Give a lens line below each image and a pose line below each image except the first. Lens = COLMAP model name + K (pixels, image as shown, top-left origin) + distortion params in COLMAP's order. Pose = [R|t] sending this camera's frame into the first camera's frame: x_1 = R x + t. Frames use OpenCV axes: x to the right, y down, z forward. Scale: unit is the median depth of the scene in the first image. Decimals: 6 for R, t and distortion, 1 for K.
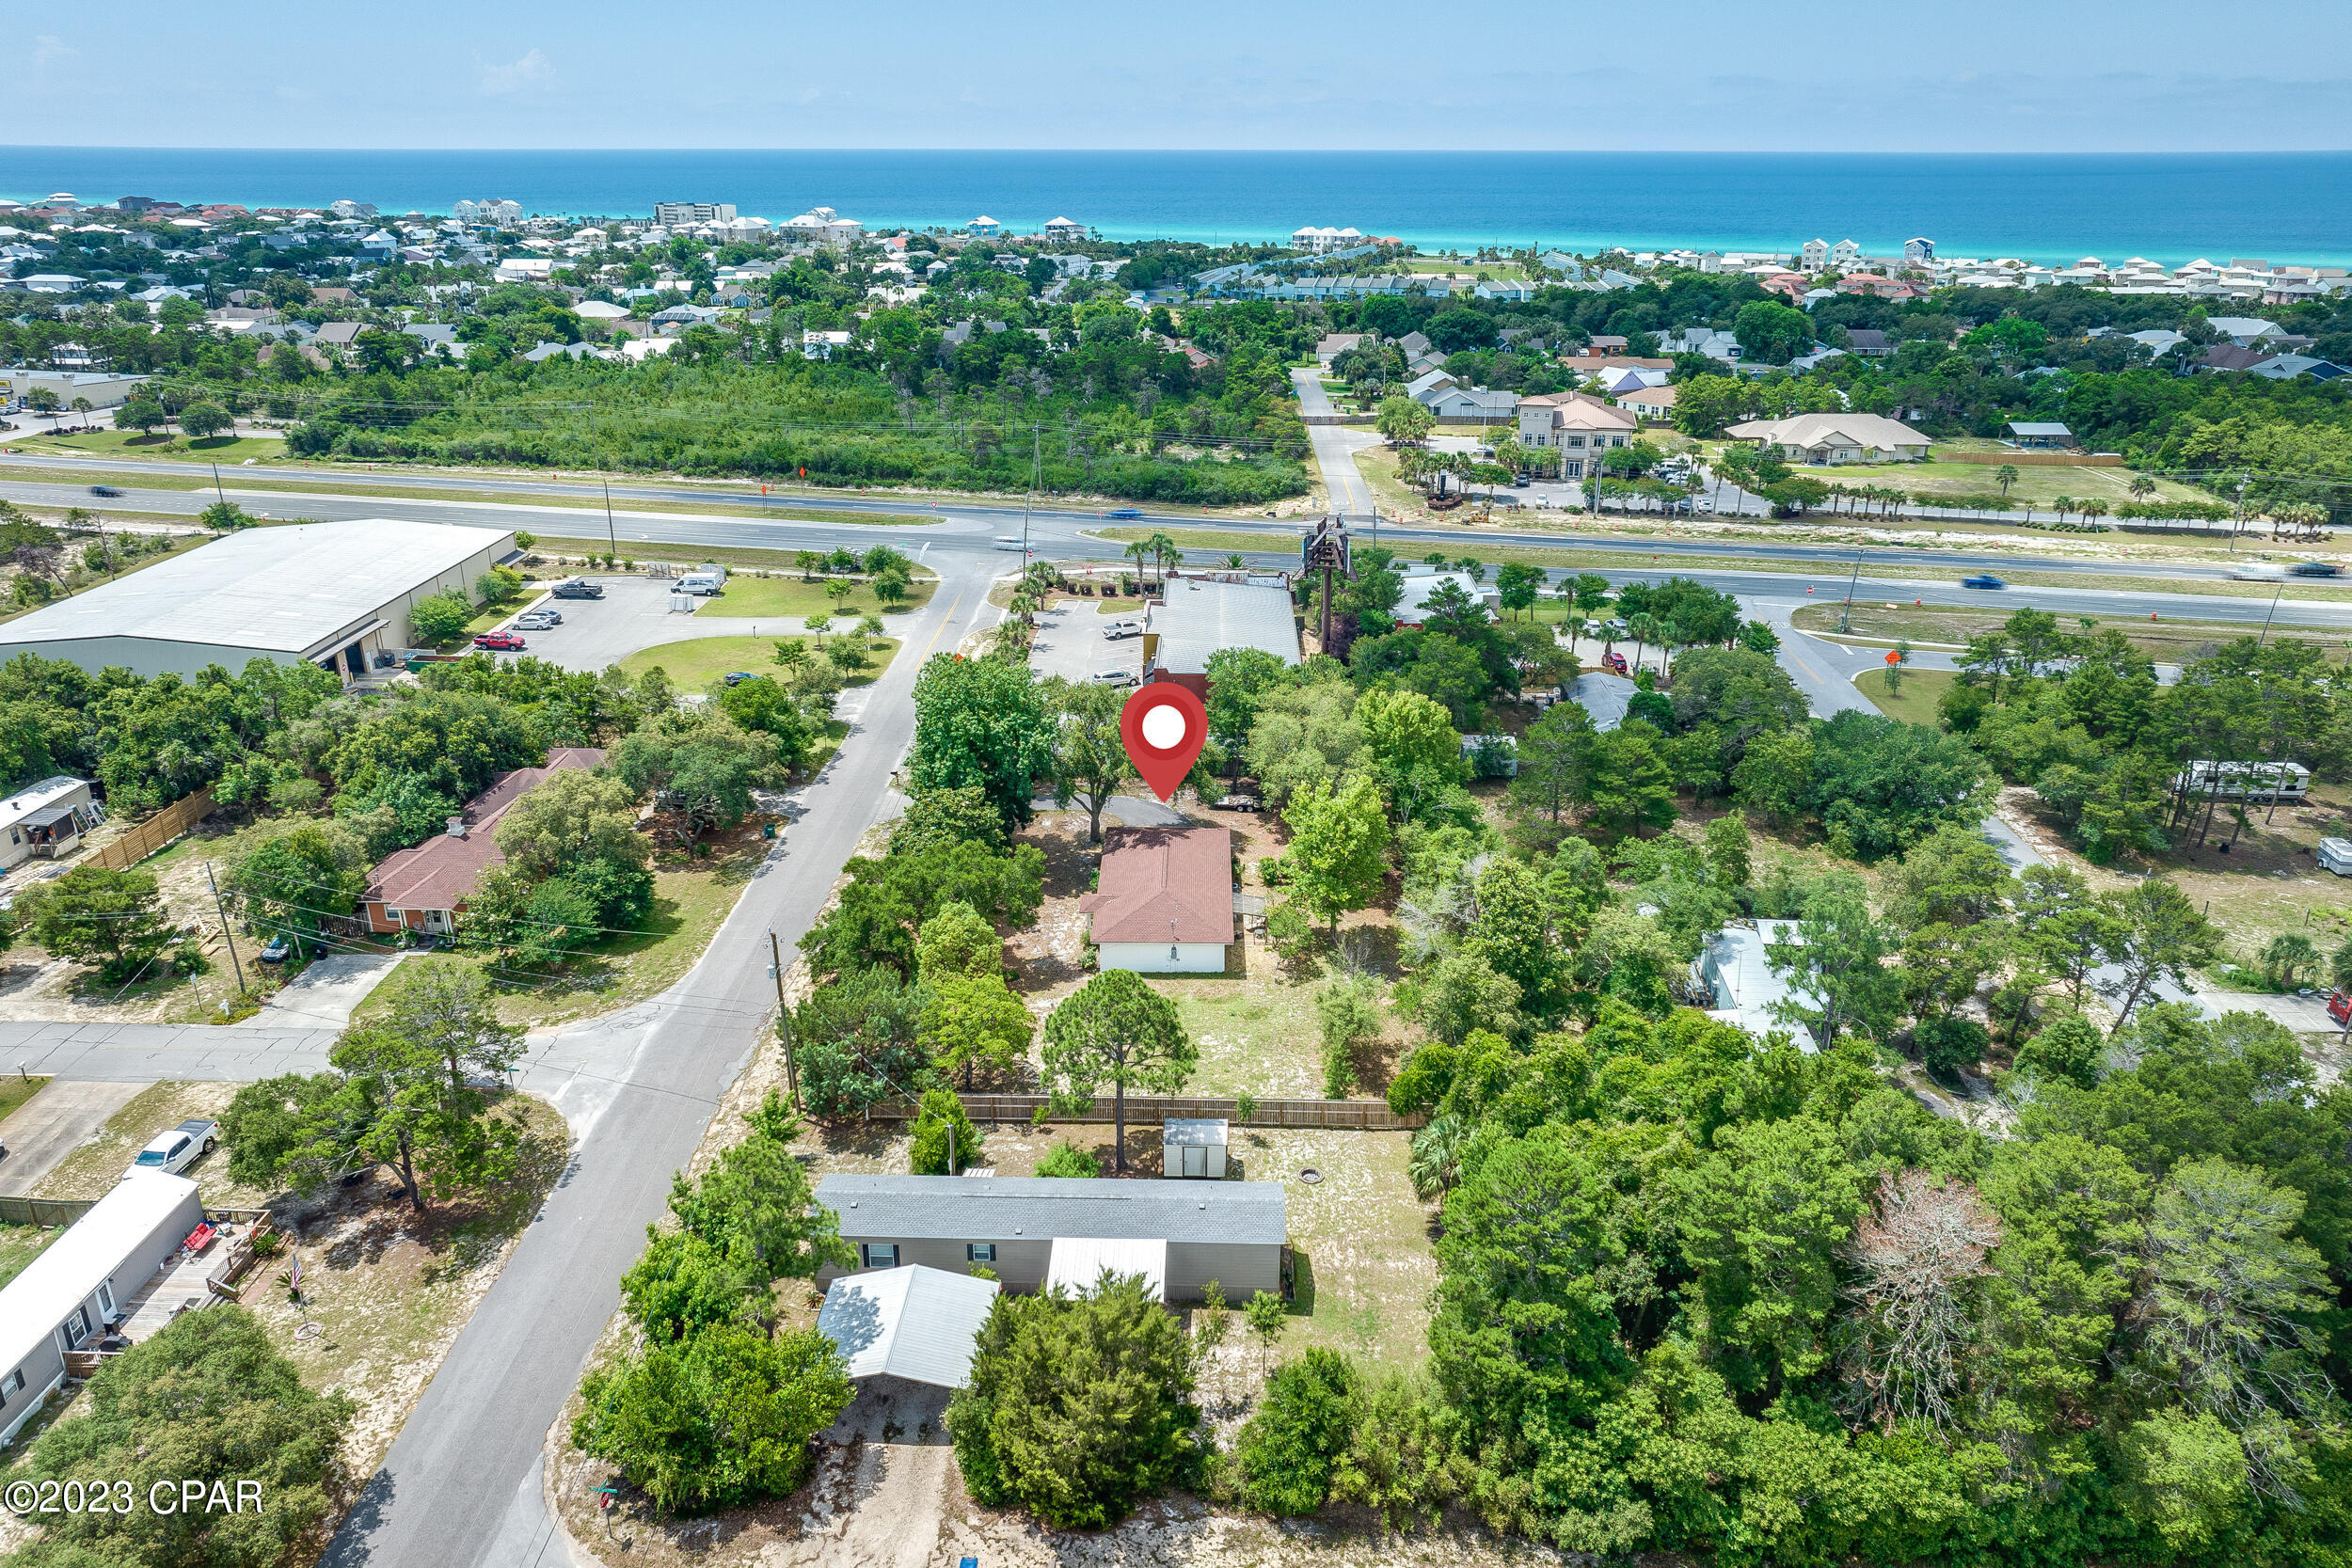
lens RADIAL K [[1623.5, 0, 1185.1], [0, 1623.5, 789.3], [0, 0, 1]] dist [-0.012362, 0.004660]
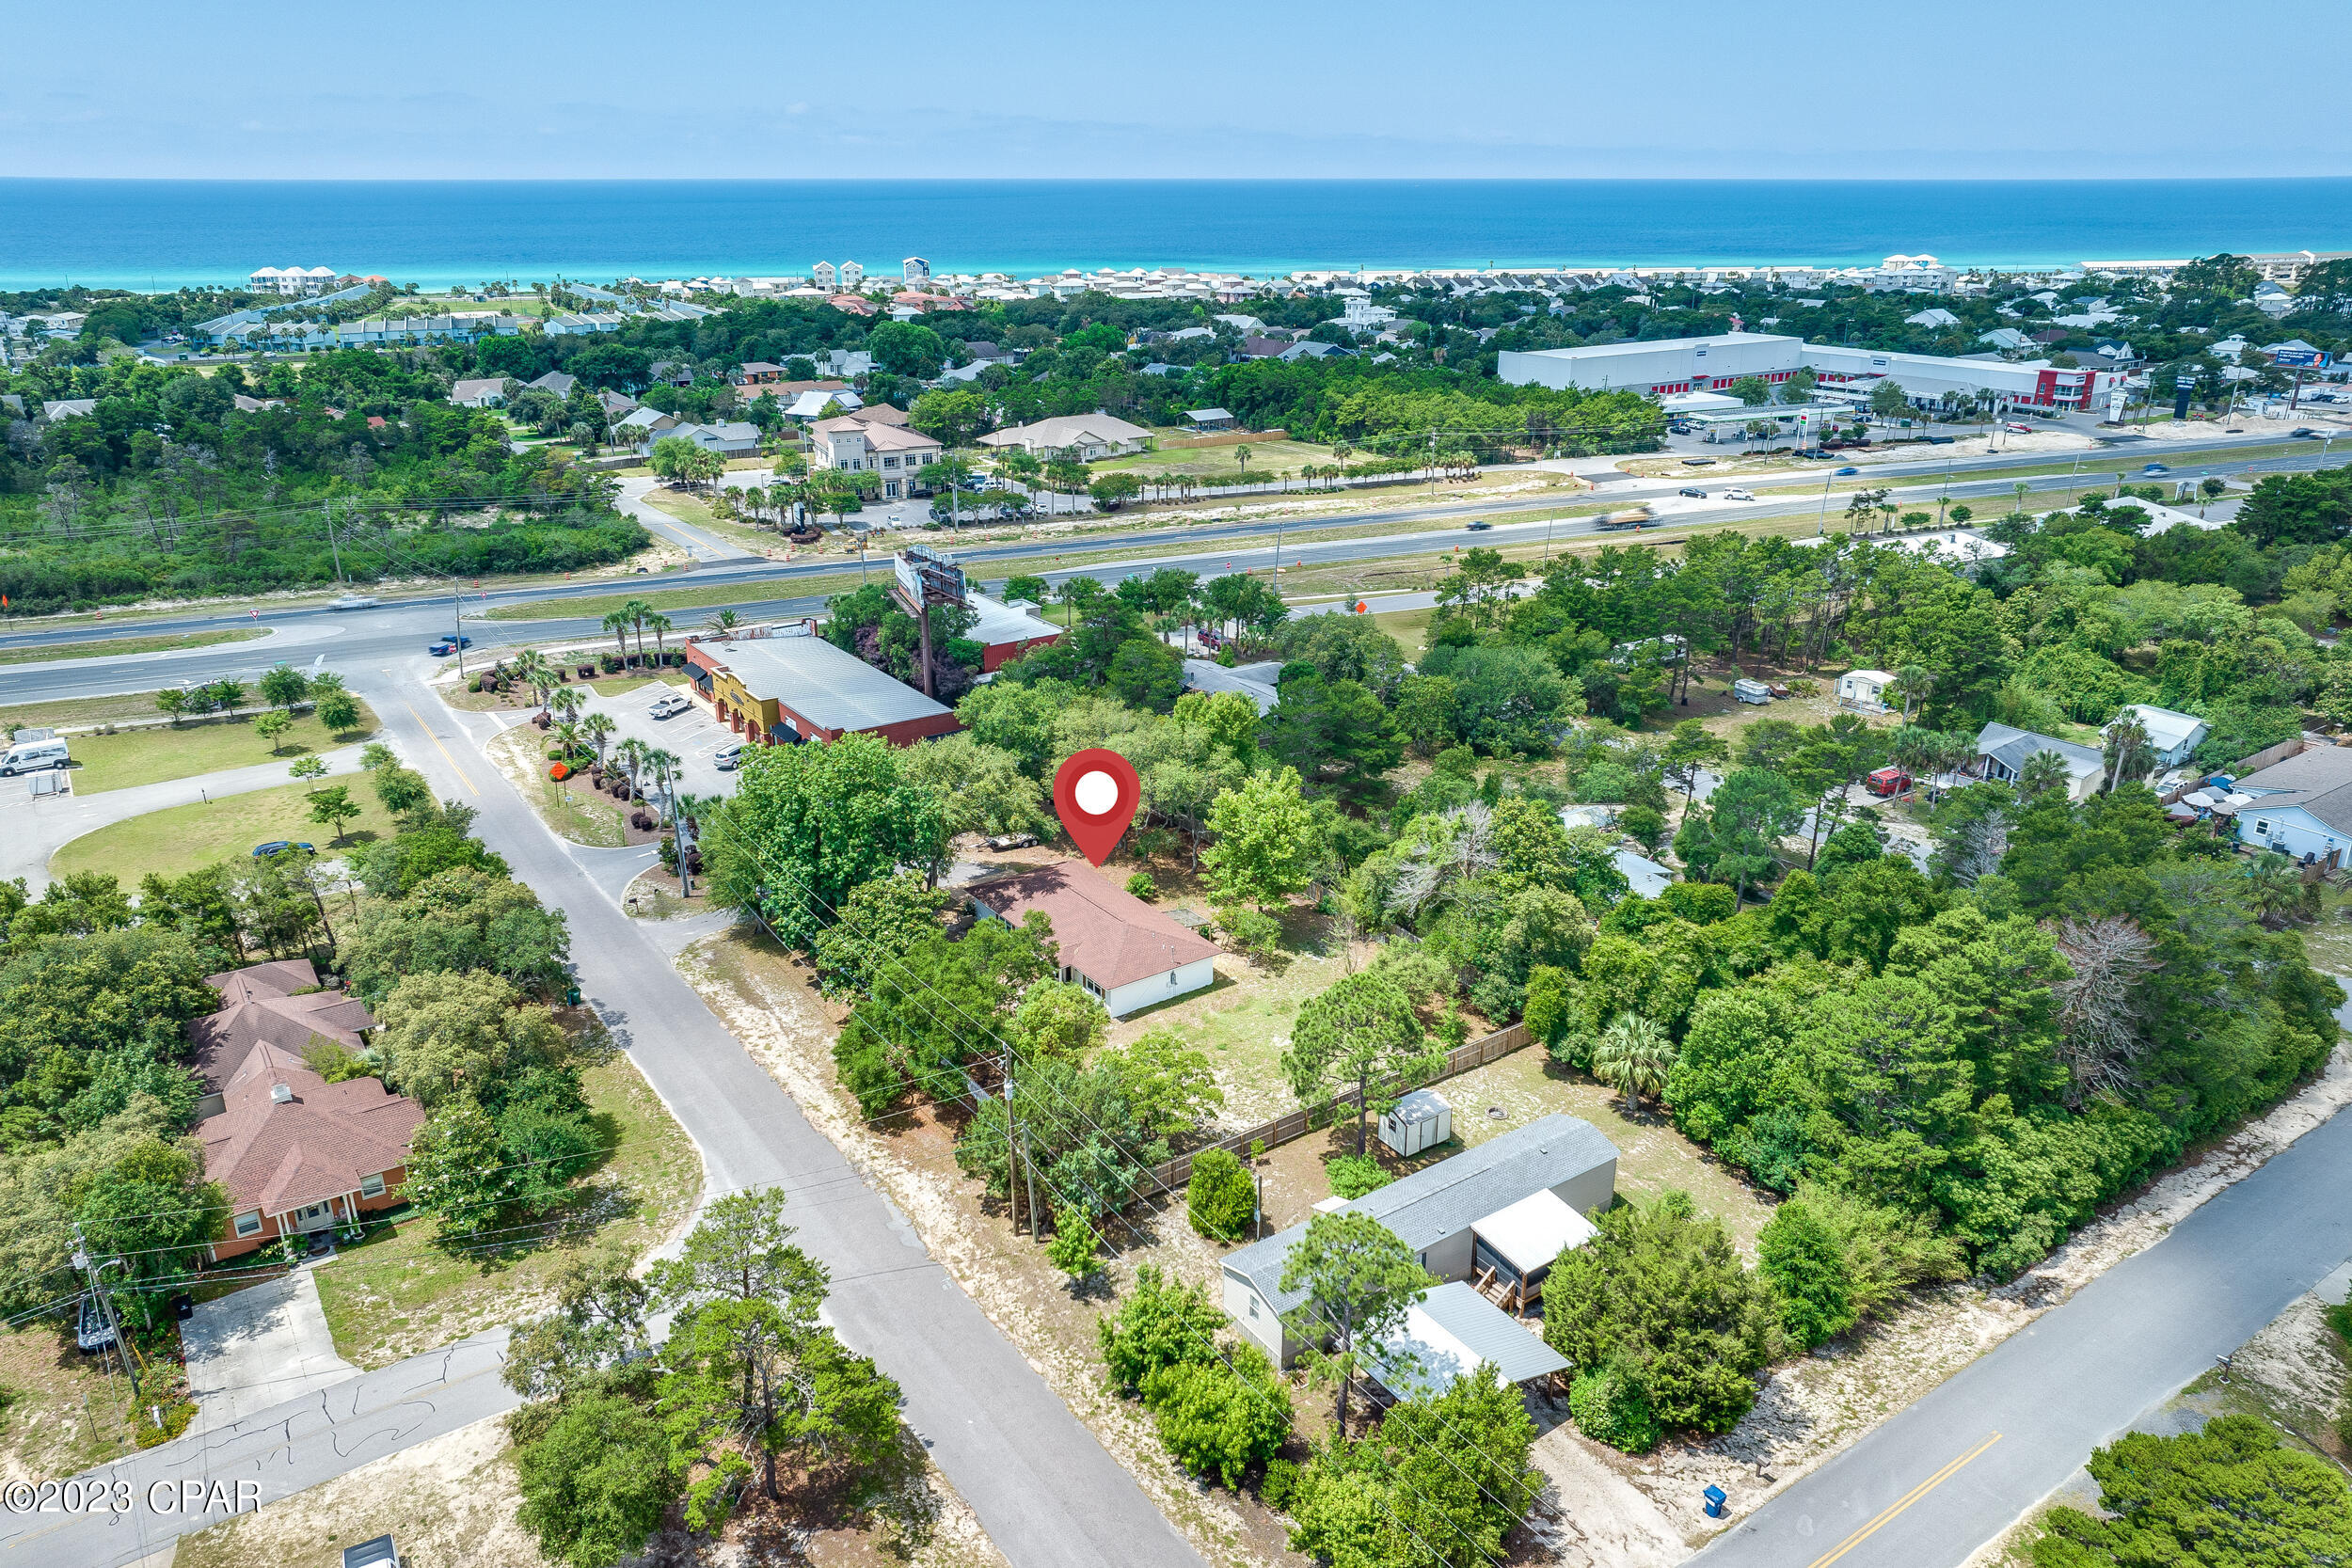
lens RADIAL K [[1623.5, 0, 1181.6], [0, 1623.5, 798.8], [0, 0, 1]] dist [-0.012362, 0.004660]
pose [[0.805632, -0.211962, 0.553200, -0.422045], [0.217352, 0.974438, 0.056830, -0.049790], [-0.551104, 0.074455, 0.831108, 0.123412]]
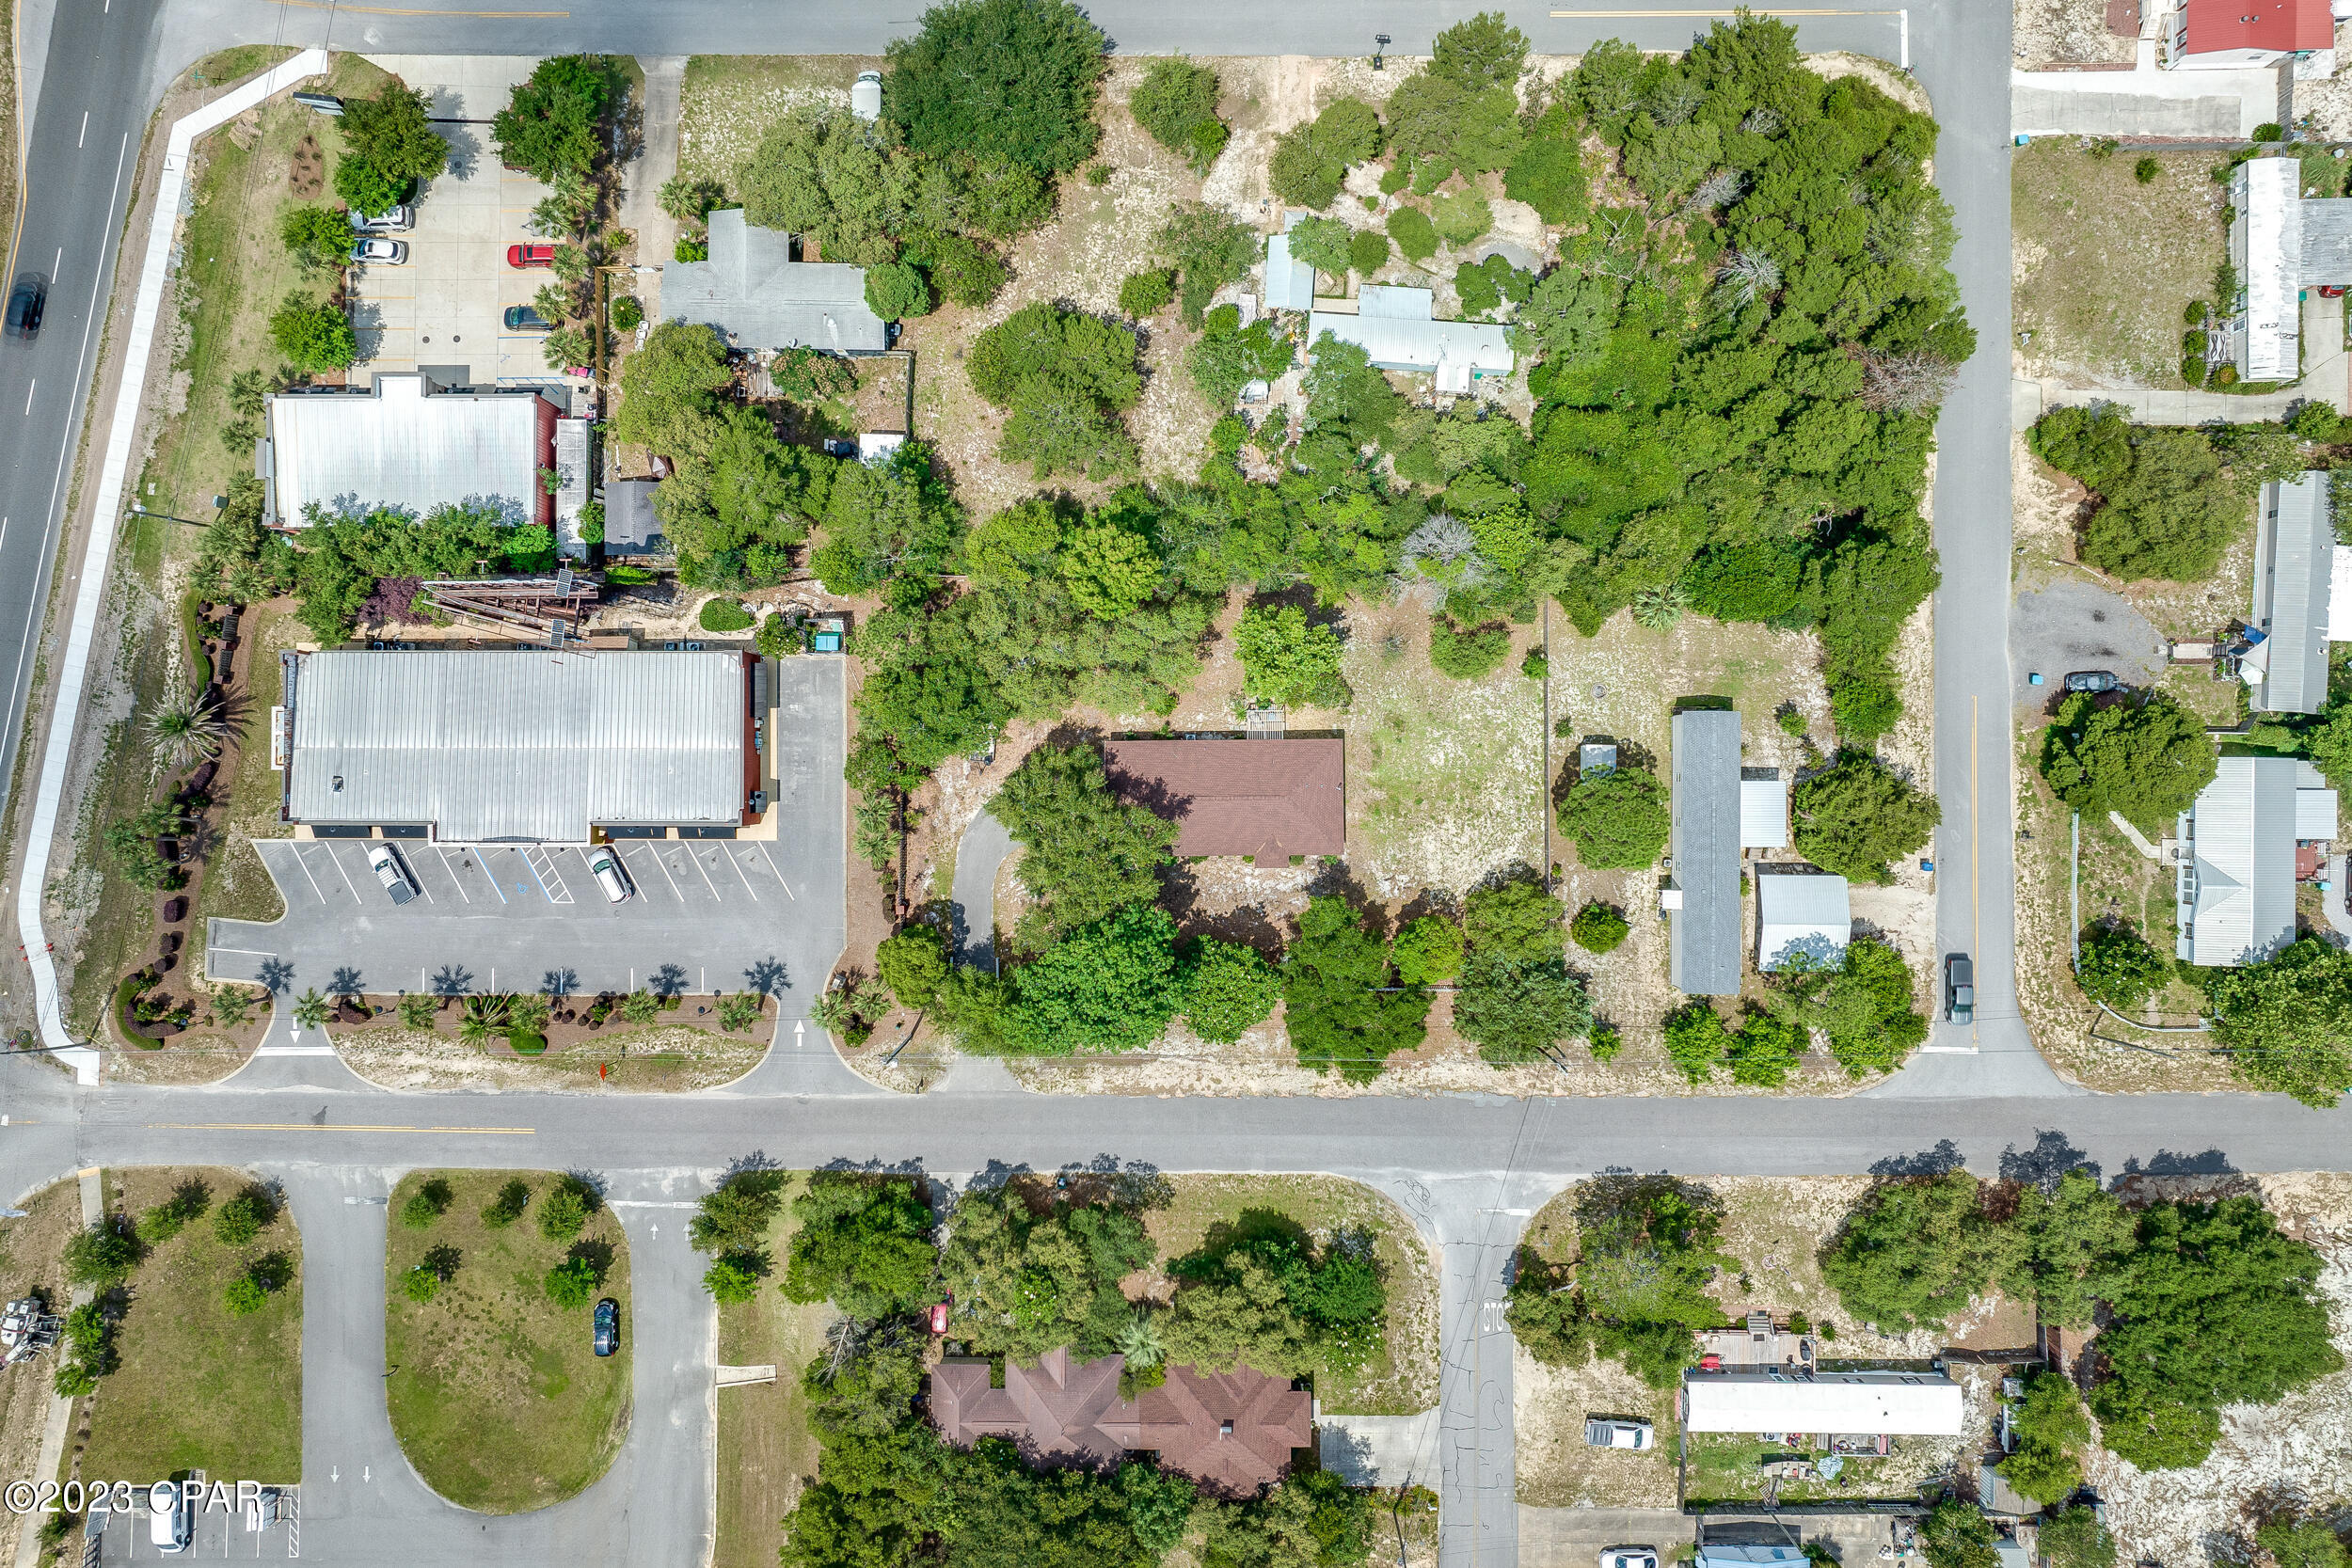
lens RADIAL K [[1623.5, 0, 1170.5], [0, 1623.5, 780.8], [0, 0, 1]] dist [-0.012362, 0.004660]
pose [[-0.018184, -0.999796, 0.008839, -0.009544], [0.373160, 0.001416, 0.927766, -0.865205], [-0.927589, 0.020169, 0.373058, 0.517820]]
